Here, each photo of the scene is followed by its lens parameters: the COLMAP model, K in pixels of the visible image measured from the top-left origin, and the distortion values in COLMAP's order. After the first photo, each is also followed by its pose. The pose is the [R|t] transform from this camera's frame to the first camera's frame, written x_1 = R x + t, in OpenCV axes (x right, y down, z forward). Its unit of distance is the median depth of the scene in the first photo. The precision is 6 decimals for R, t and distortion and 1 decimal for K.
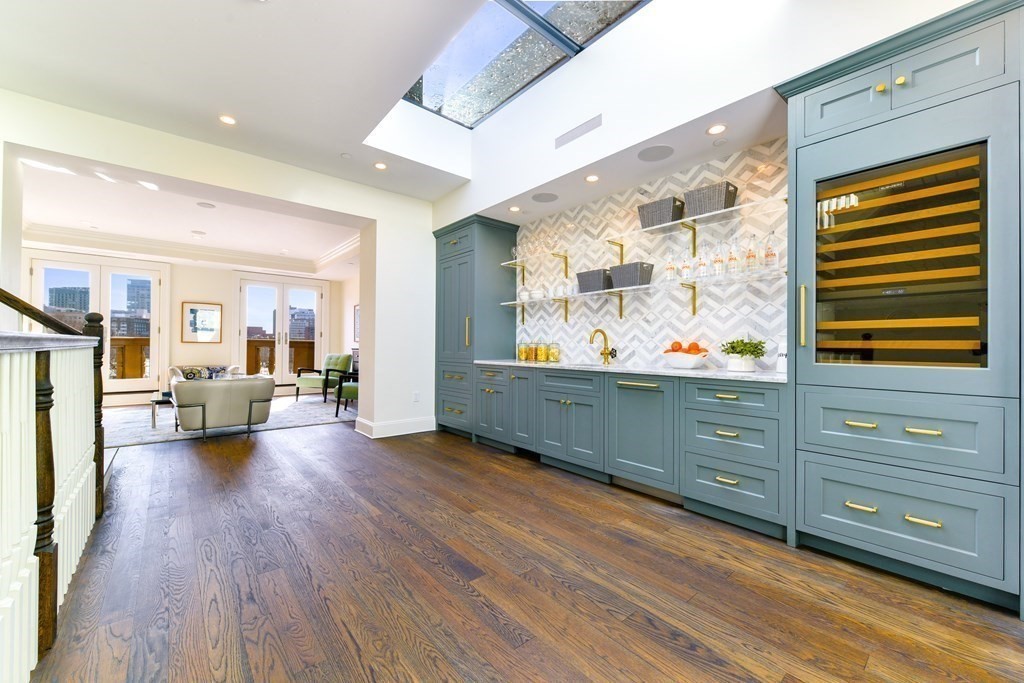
lens RADIAL K [[404.7, 0, 522.5], [0, 404.7, 346.1], [0, 0, 1]] dist [0.000491, -0.003062]
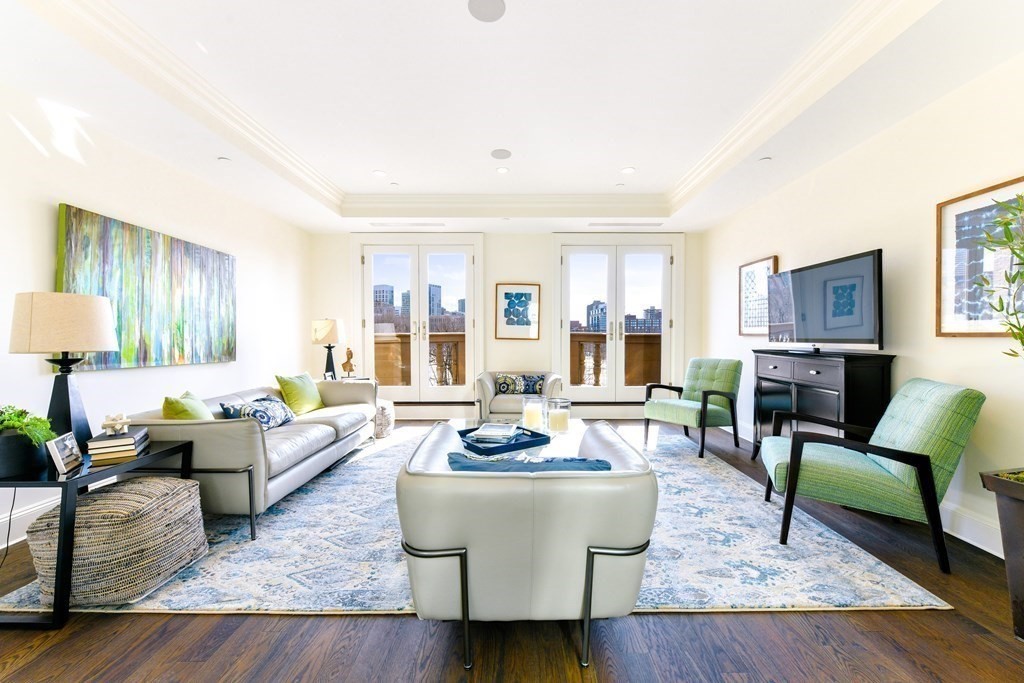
lens RADIAL K [[404.7, 0, 523.2], [0, 404.7, 339.8], [0, 0, 1]] dist [0.000491, -0.003062]
pose [[0.758800, -0.005247, -0.651302, -0.324702], [0.011744, 0.999915, 0.005626, -0.011089], [0.651217, -0.011918, 0.758798, 0.469535]]
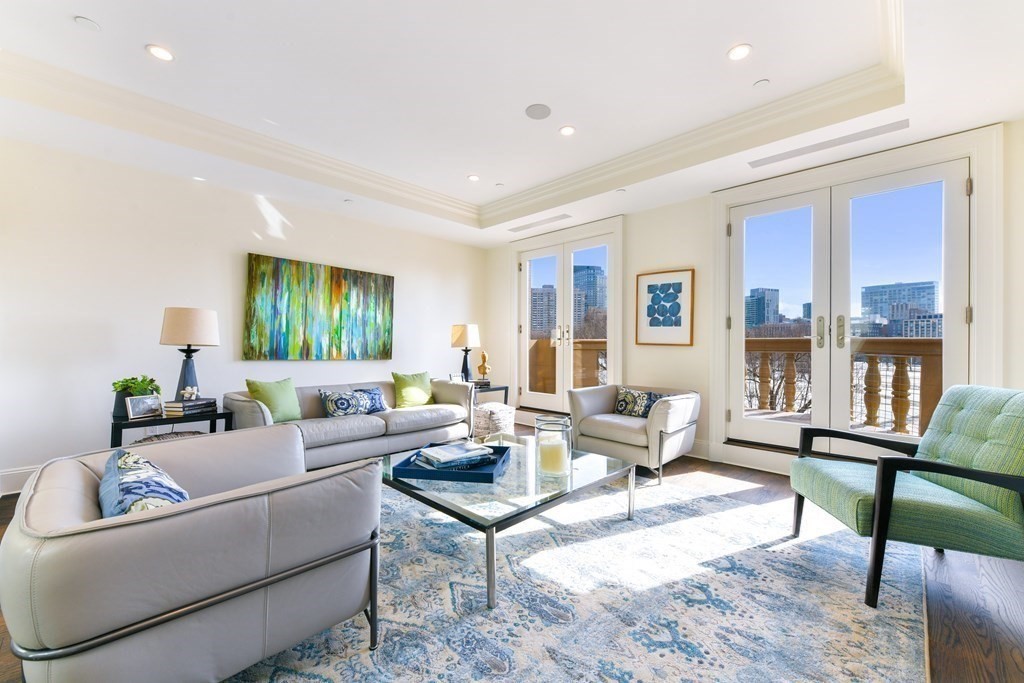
lens RADIAL K [[404.7, 0, 519.6], [0, 404.7, 340.4], [0, 0, 1]] dist [0.000491, -0.003062]
pose [[0.088558, -0.022632, -0.995814, -0.276337], [-0.002307, 0.999734, -0.022926, -0.001256], [0.996068, 0.004328, 0.088482, 0.774167]]
